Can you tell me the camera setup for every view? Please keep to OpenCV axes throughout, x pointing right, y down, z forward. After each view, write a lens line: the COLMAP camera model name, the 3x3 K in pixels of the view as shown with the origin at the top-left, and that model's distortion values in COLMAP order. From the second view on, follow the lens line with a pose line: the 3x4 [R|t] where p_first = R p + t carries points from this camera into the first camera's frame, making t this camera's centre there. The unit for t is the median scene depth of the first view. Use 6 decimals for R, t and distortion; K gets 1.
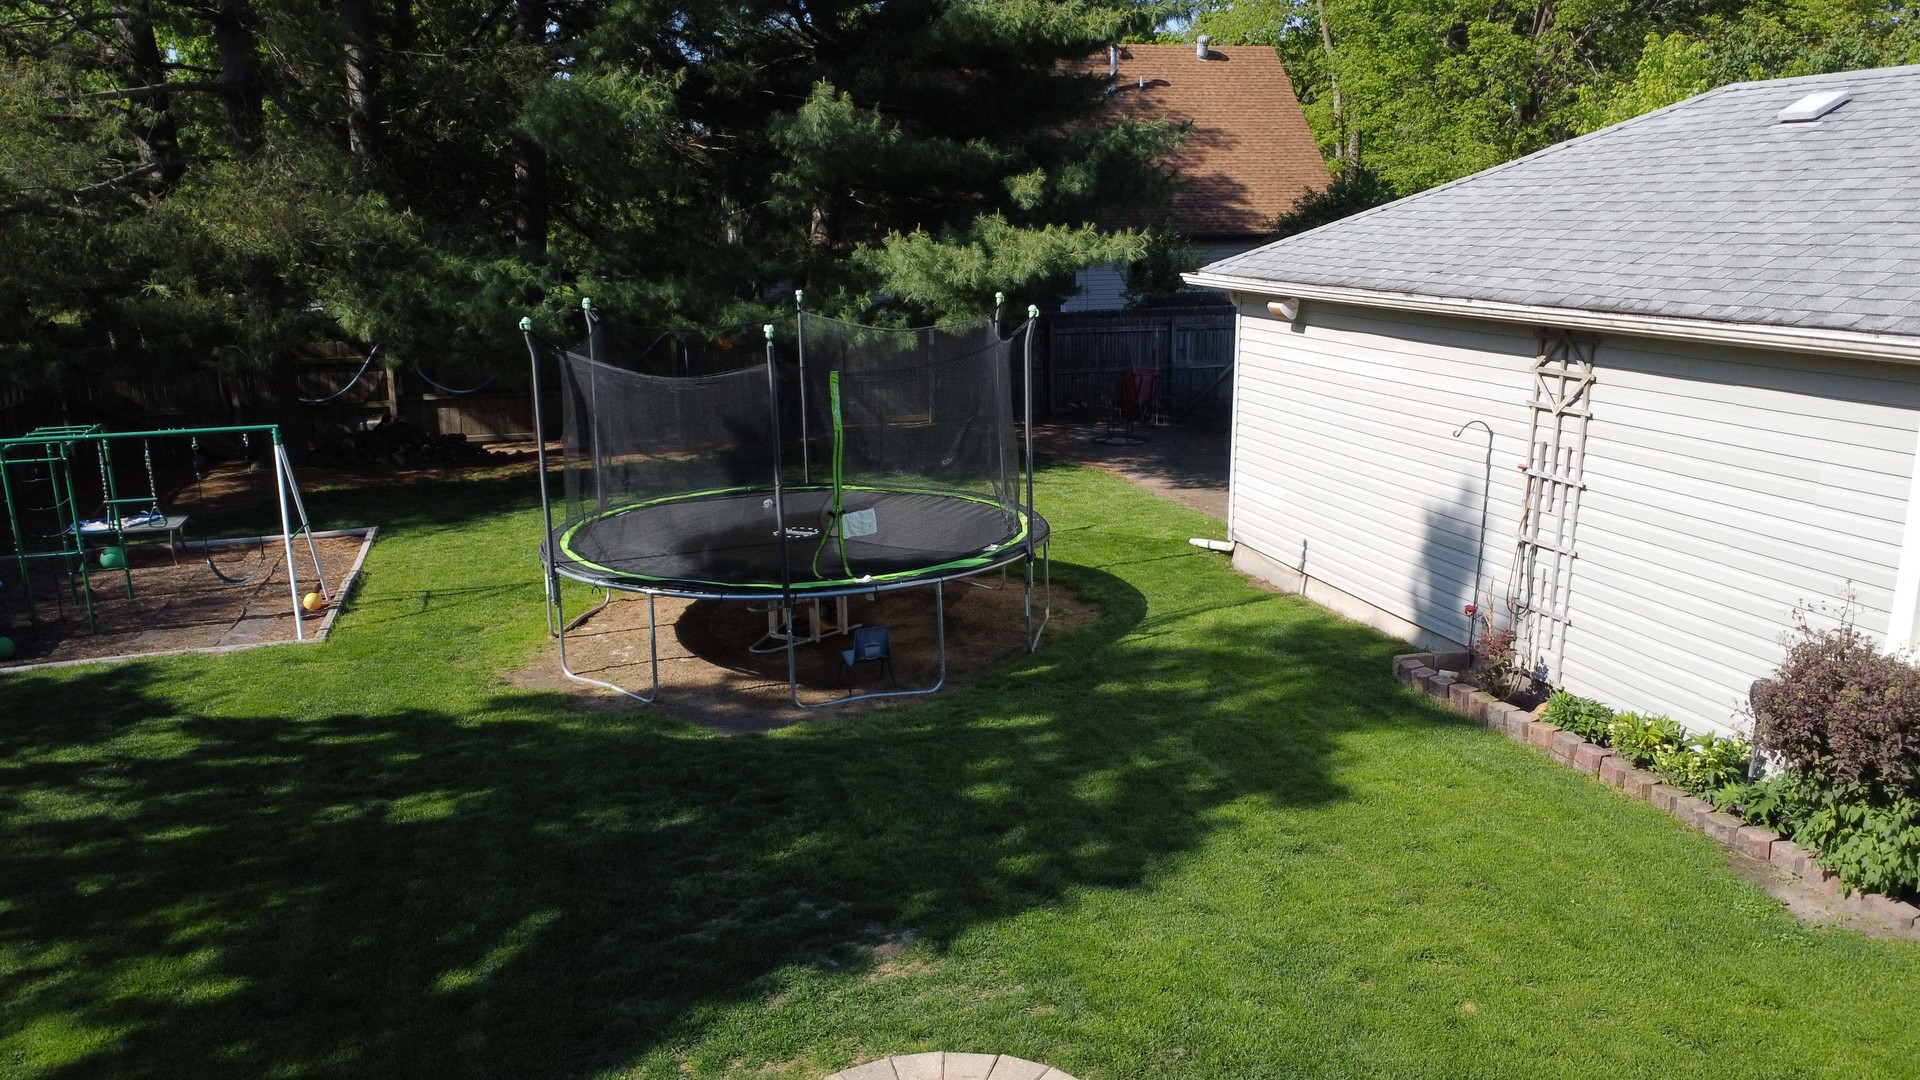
lens RADIAL K [[1436.3, 0, 967.2], [0, 1436.3, 534.6], [0, 0, 1]] dist [0.005934, -0.000046]
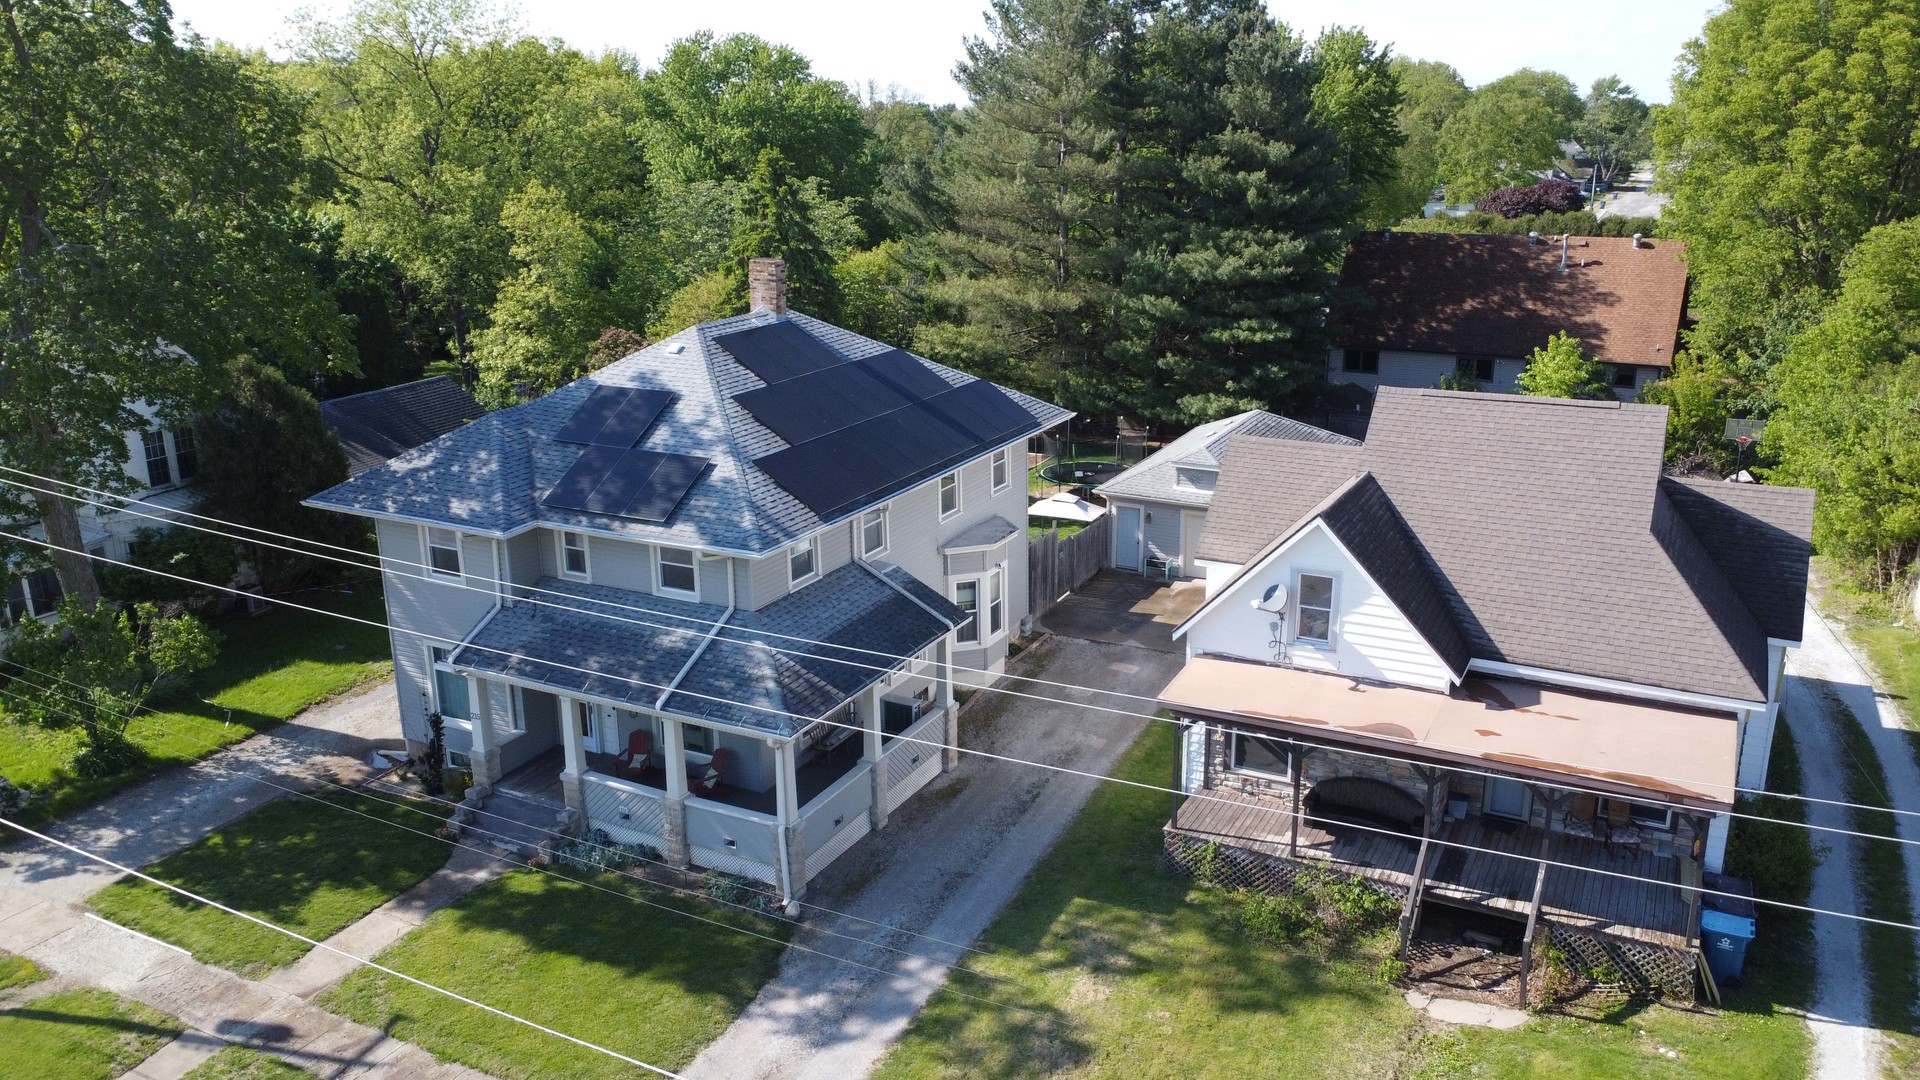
lens RADIAL K [[1436.3, 0, 969.3], [0, 1436.3, 540.1], [0, 0, 1]] dist [0.005934, -0.000046]
pose [[0.721502, 0.197731, -0.663580, 2.342446], [-0.149208, 0.980242, 0.129857, -0.287362], [0.676145, 0.005319, 0.736749, -2.295203]]
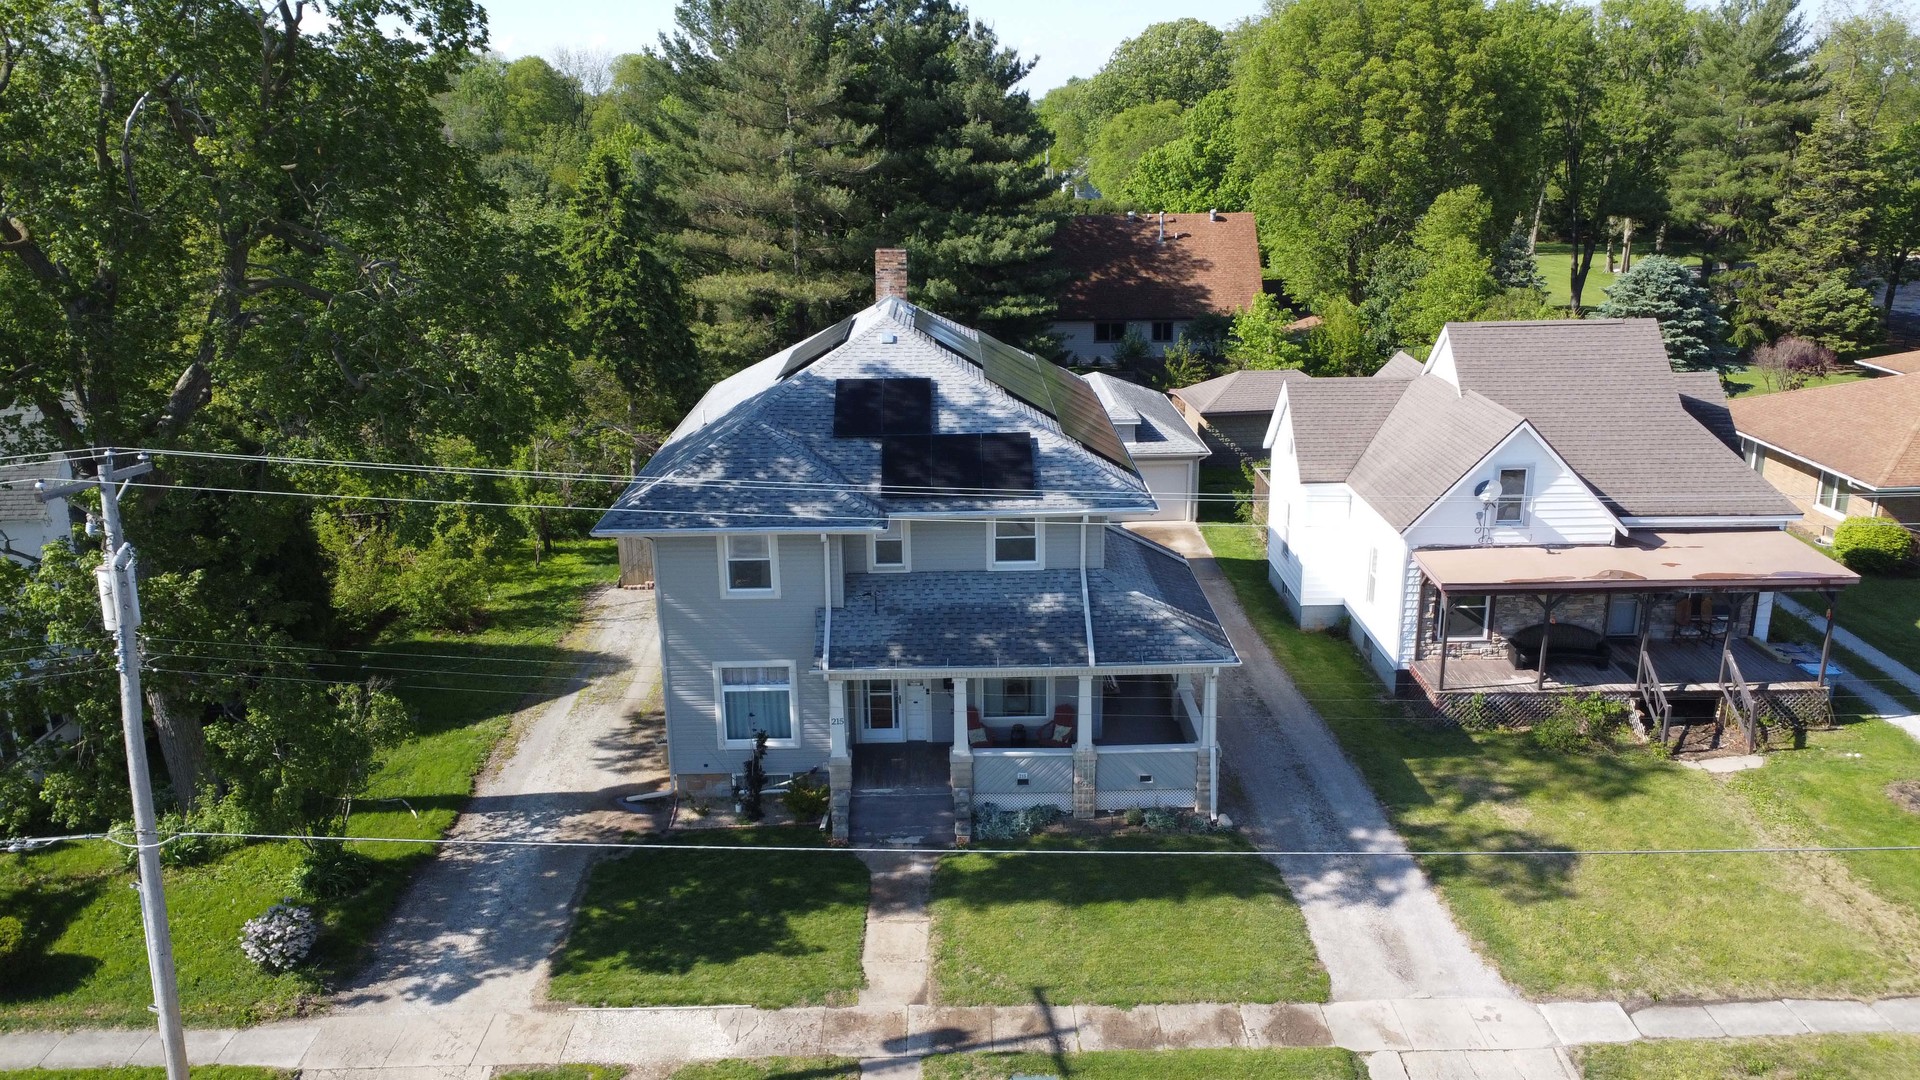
lens RADIAL K [[1436.3, 0, 972.8], [0, 1436.3, 545.2], [0, 0, 1]] dist [0.005934, -0.000046]
pose [[0.962983, 0.074381, -0.259098, 1.175565], [-0.054255, 0.994988, 0.083990, -0.087969], [0.264047, -0.066823, 0.962192, -3.146123]]
